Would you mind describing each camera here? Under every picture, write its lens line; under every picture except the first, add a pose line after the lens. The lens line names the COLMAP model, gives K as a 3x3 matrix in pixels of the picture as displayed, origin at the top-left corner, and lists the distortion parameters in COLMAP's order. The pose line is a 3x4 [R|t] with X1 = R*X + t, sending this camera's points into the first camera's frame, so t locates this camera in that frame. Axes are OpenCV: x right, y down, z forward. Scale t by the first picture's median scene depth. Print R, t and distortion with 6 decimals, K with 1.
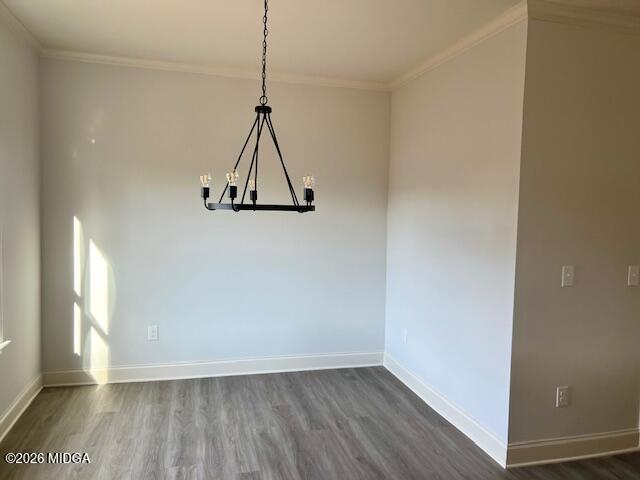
lens RADIAL K [[482.2, 0, 320.0], [0, 482.2, 240.0], [0, 0, 1]] dist [0.043254, 0.001237]
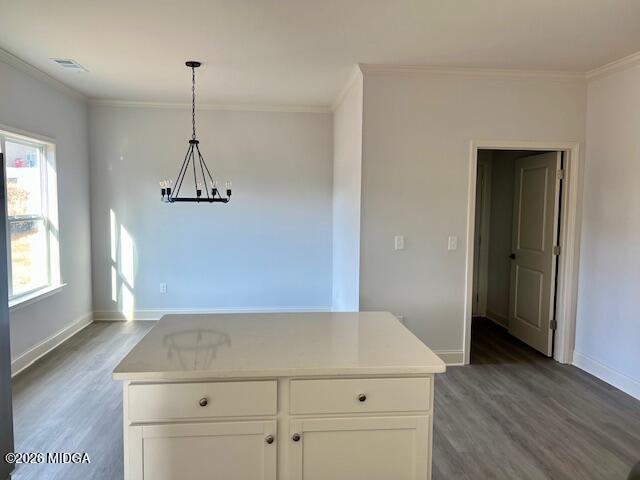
lens RADIAL K [[484.4, 0, 320.0], [0, 484.4, 240.0], [0, 0, 1]] dist [-0.002171, -0.001750]
pose [[0.988184, -0.002855, -0.153244, 0.367304], [0.004319, 0.999948, 0.009221, 0.037445], [0.153210, -0.009774, 0.988145, -0.386027]]
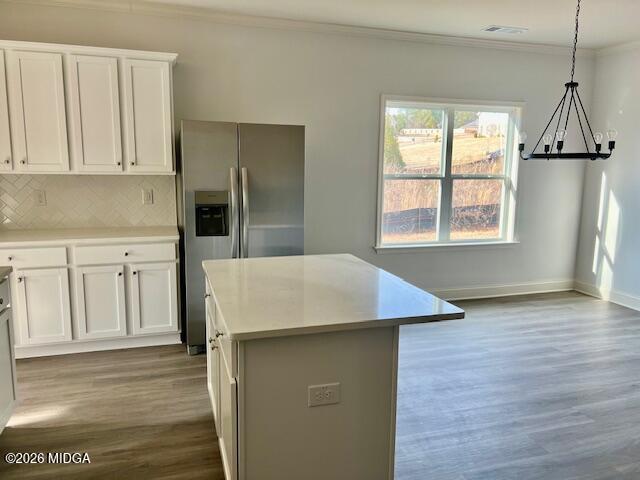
lens RADIAL K [[476.0, 0, 320.0], [0, 476.0, 240.0], [0, 0, 1]] dist [0.011498, -0.002667]
pose [[0.044471, 0.126558, -0.990962, 0.798594], [-0.071851, 0.989779, 0.123183, 0.032686], [0.996423, 0.065724, 0.053110, 0.160077]]
